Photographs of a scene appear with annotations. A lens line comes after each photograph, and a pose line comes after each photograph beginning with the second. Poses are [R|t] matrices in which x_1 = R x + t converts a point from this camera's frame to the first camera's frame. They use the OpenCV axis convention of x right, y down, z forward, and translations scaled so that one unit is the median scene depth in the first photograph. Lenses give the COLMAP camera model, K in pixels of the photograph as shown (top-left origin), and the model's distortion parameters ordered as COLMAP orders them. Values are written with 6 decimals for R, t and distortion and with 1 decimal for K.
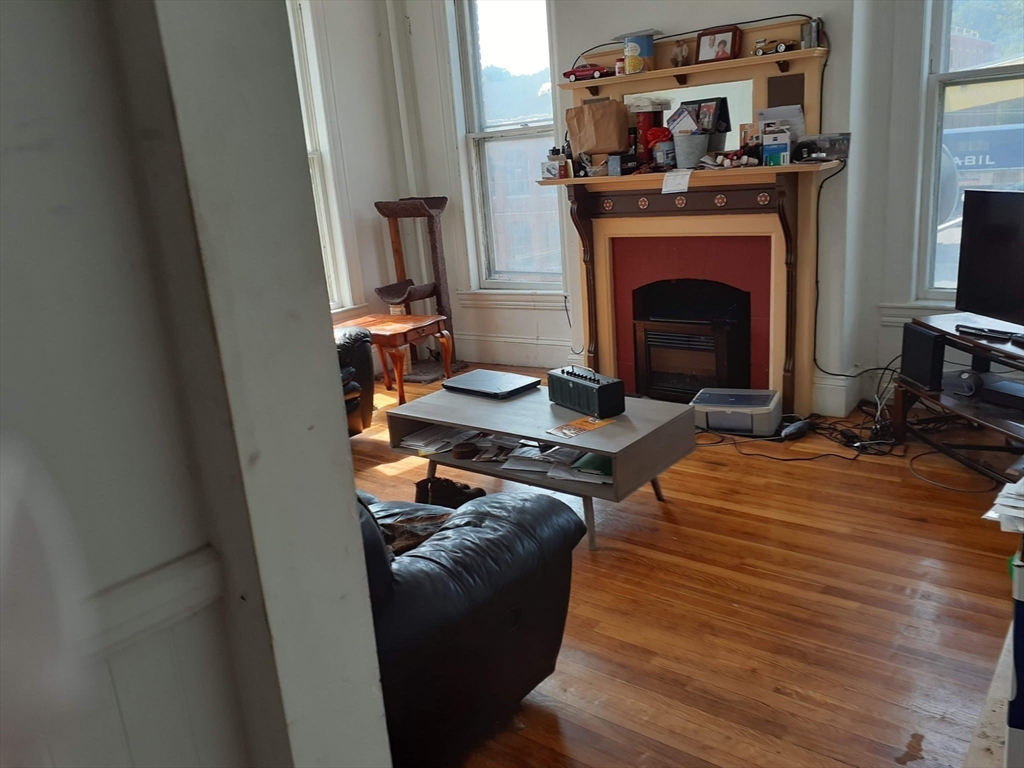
lens RADIAL K [[841.5, 0, 512.0], [0, 841.5, 384.0], [0, 0, 1]] dist [0.126942, 0.000447]
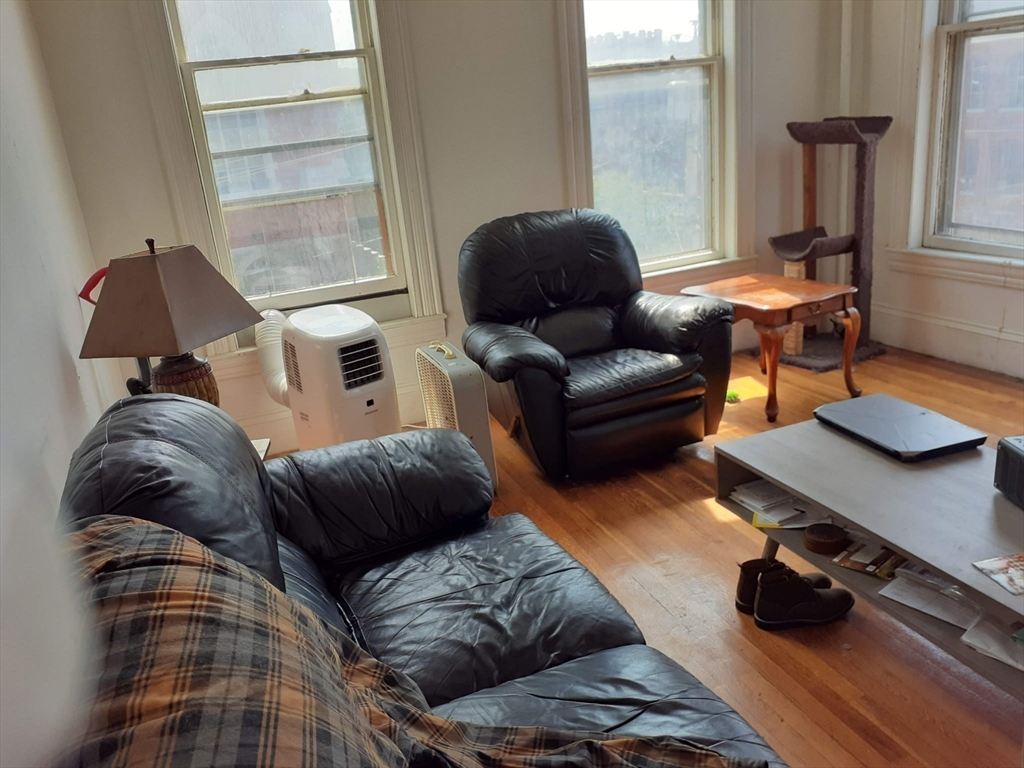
lens RADIAL K [[845.4, 0, 512.0], [0, 845.4, 384.0], [0, 0, 1]] dist [-0.005010, -0.008288]
pose [[0.873864, 0.165122, -0.457270, 0.005107], [-0.119747, 0.984683, 0.126731, -0.051868], [0.471192, -0.055989, 0.880252, 0.215507]]
